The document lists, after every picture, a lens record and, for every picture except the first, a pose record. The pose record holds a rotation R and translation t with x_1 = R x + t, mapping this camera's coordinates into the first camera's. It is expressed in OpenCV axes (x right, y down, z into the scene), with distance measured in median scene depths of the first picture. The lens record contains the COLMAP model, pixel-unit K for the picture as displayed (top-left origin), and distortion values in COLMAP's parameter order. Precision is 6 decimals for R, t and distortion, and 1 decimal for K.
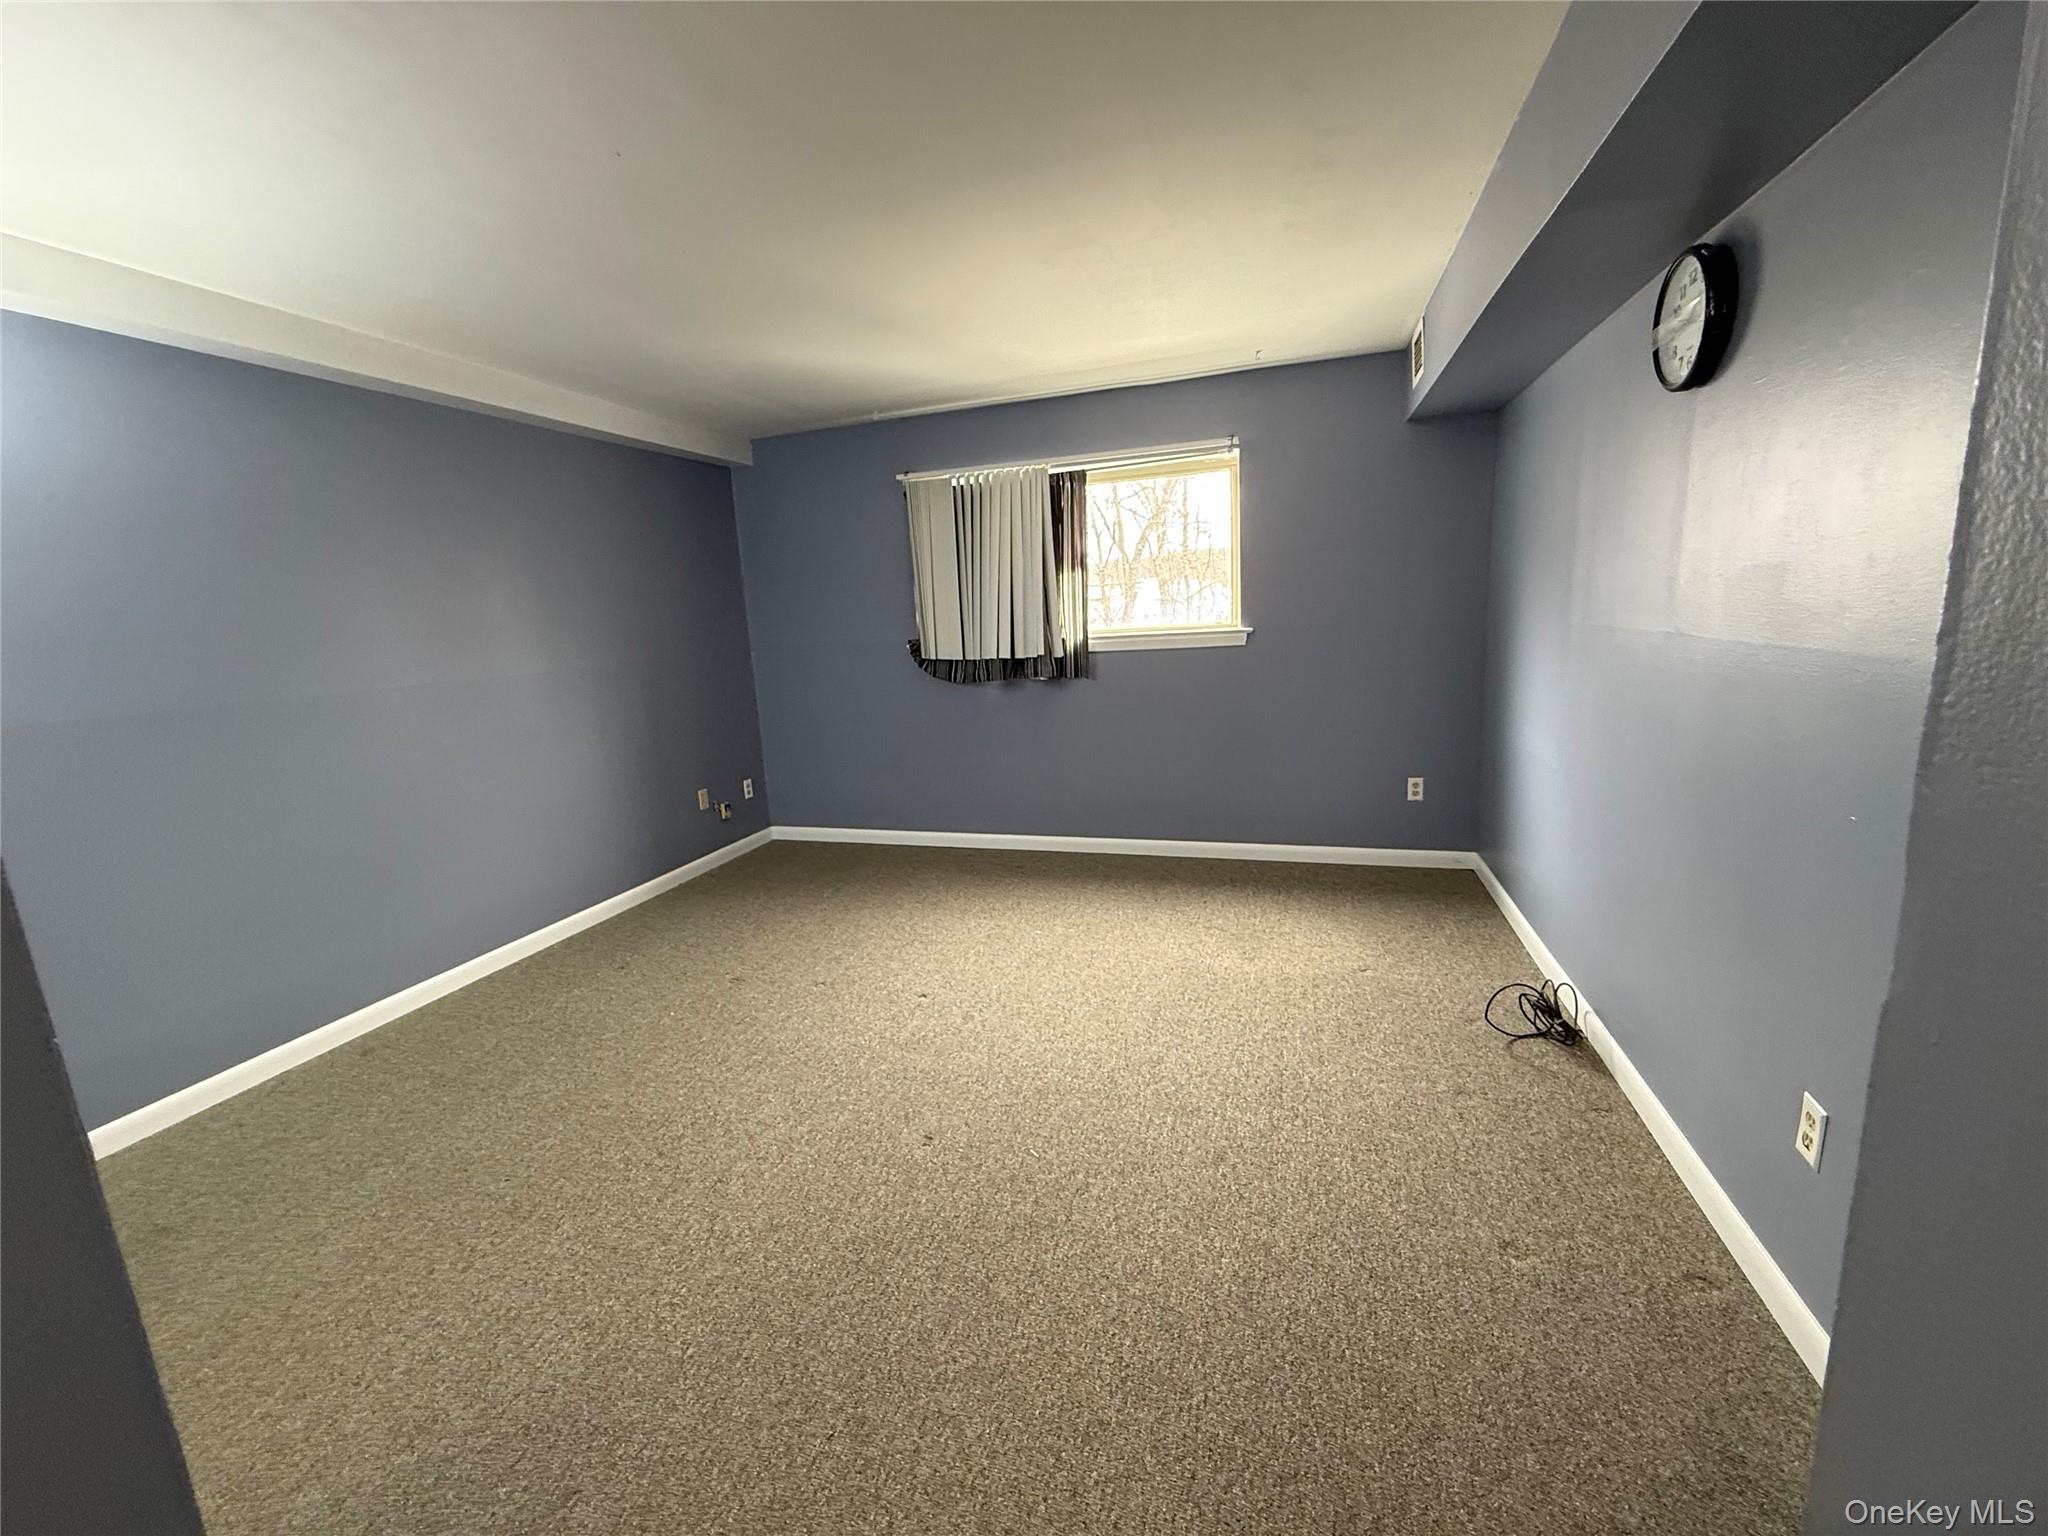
lens RADIAL K [[810.4, 0, 1019.4], [0, 810.4, 767.3], [0, 0, 1]] dist [-0.001452, 0.000296]
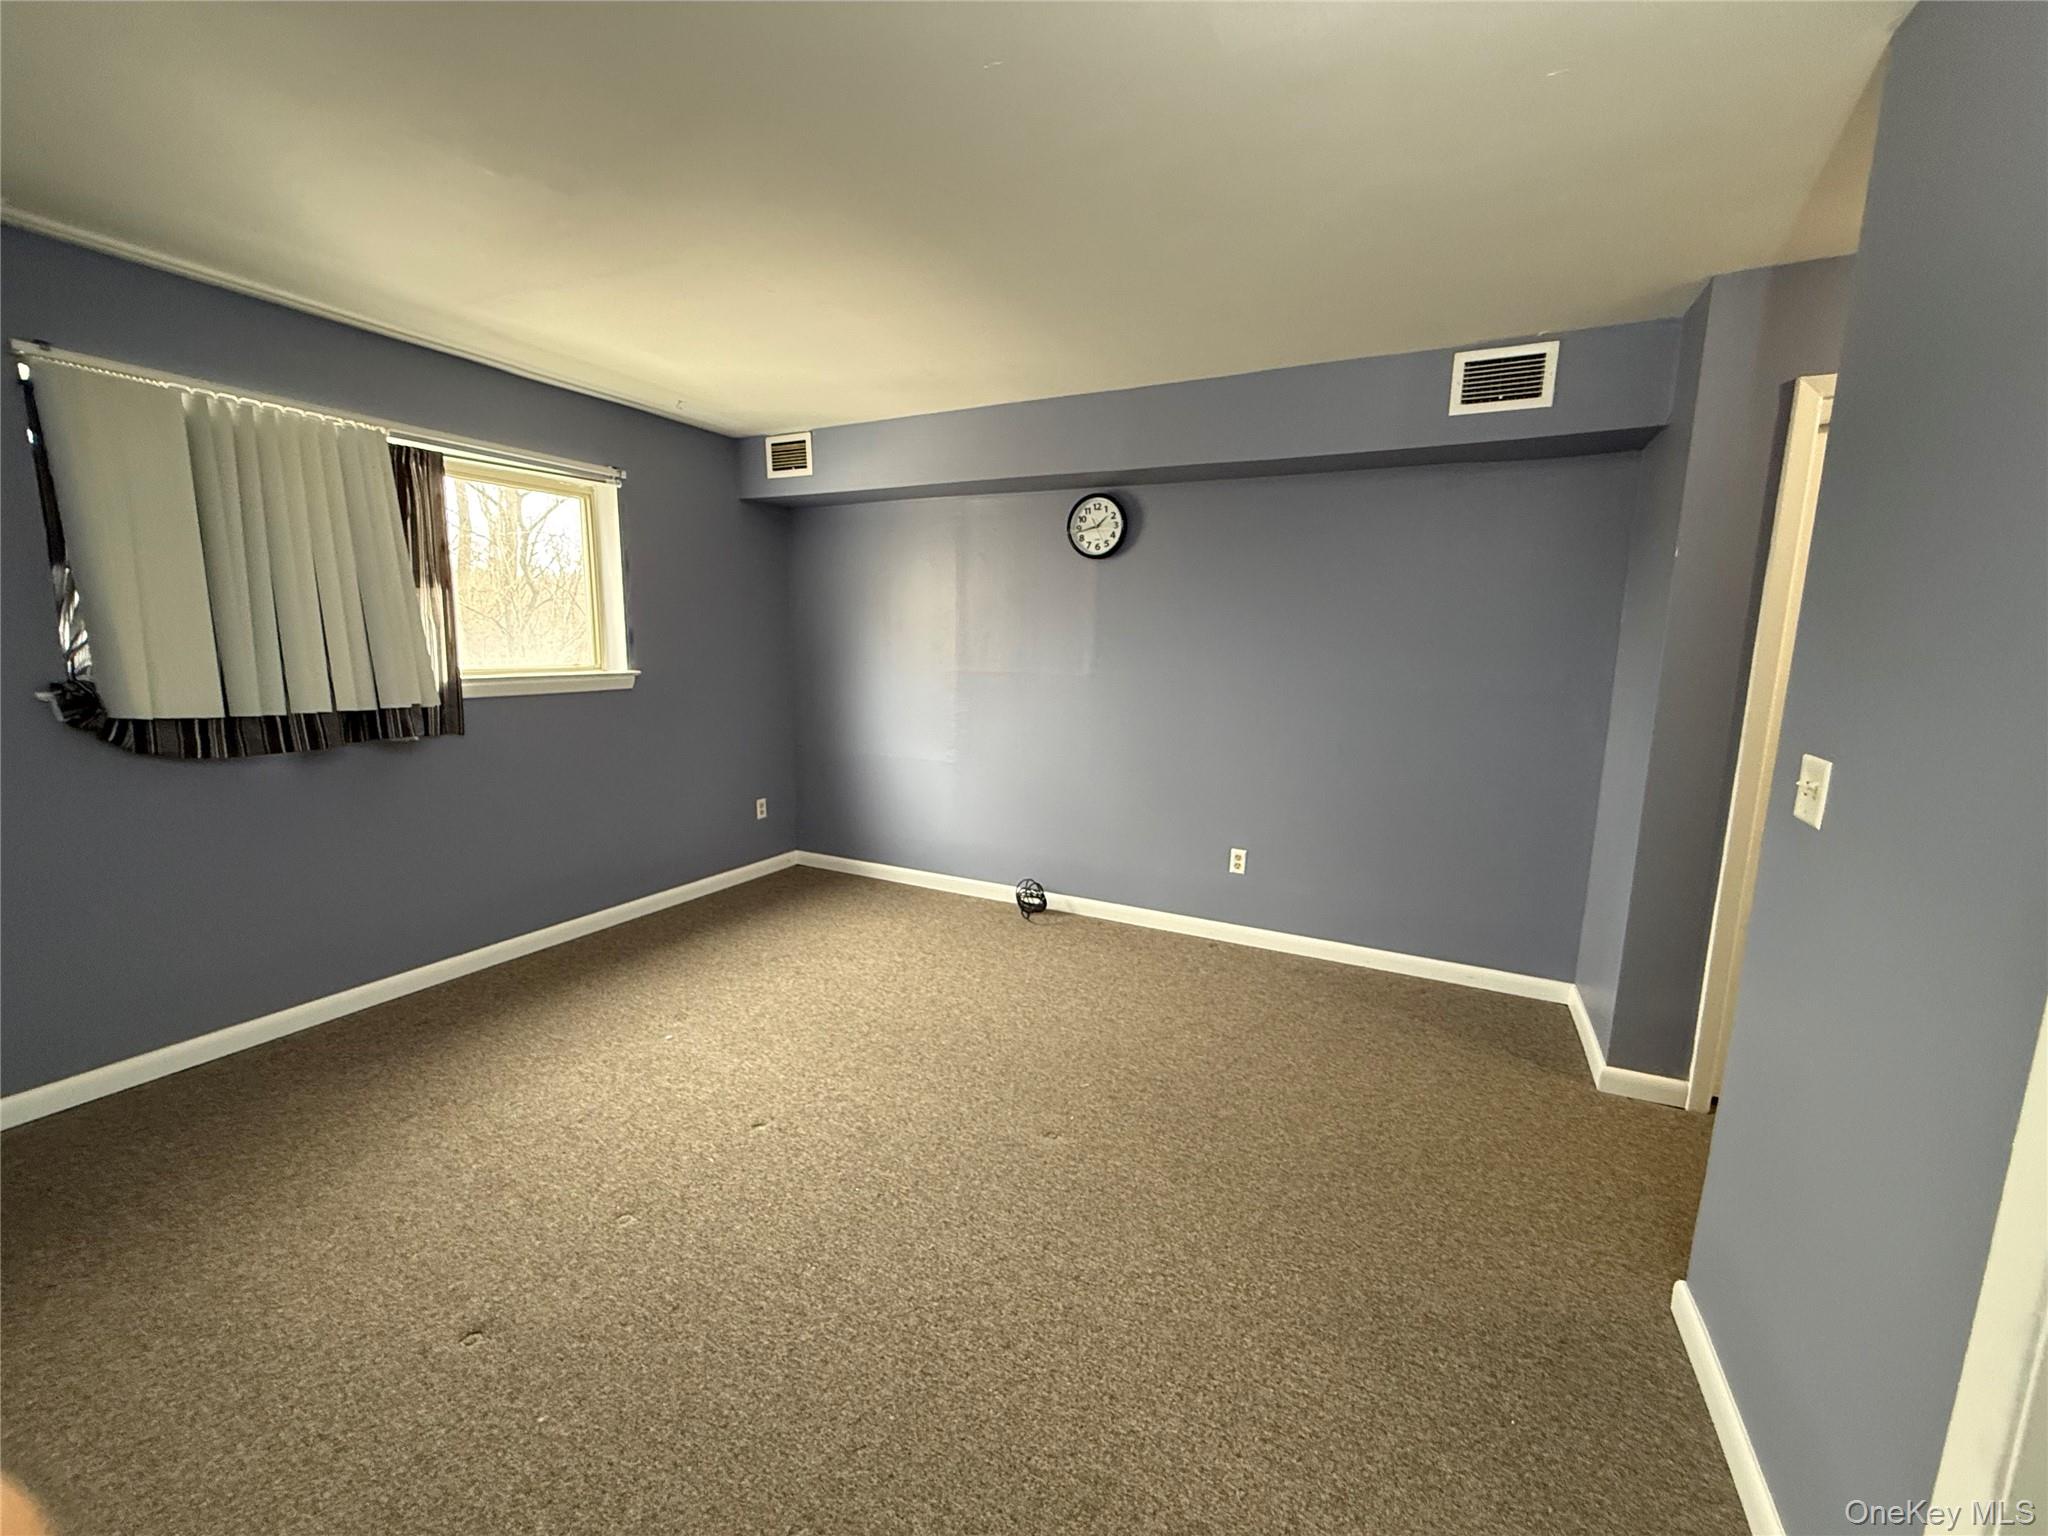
lens RADIAL K [[810.4, 0, 1017.8], [0, 810.4, 770.1], [0, 0, 1]] dist [-0.001452, 0.000296]
pose [[0.170040, -0.102266, 0.980116, -0.584877], [0.164532, 0.983586, 0.074084, -0.053218], [-0.971605, 0.148663, 0.184075, 0.402378]]
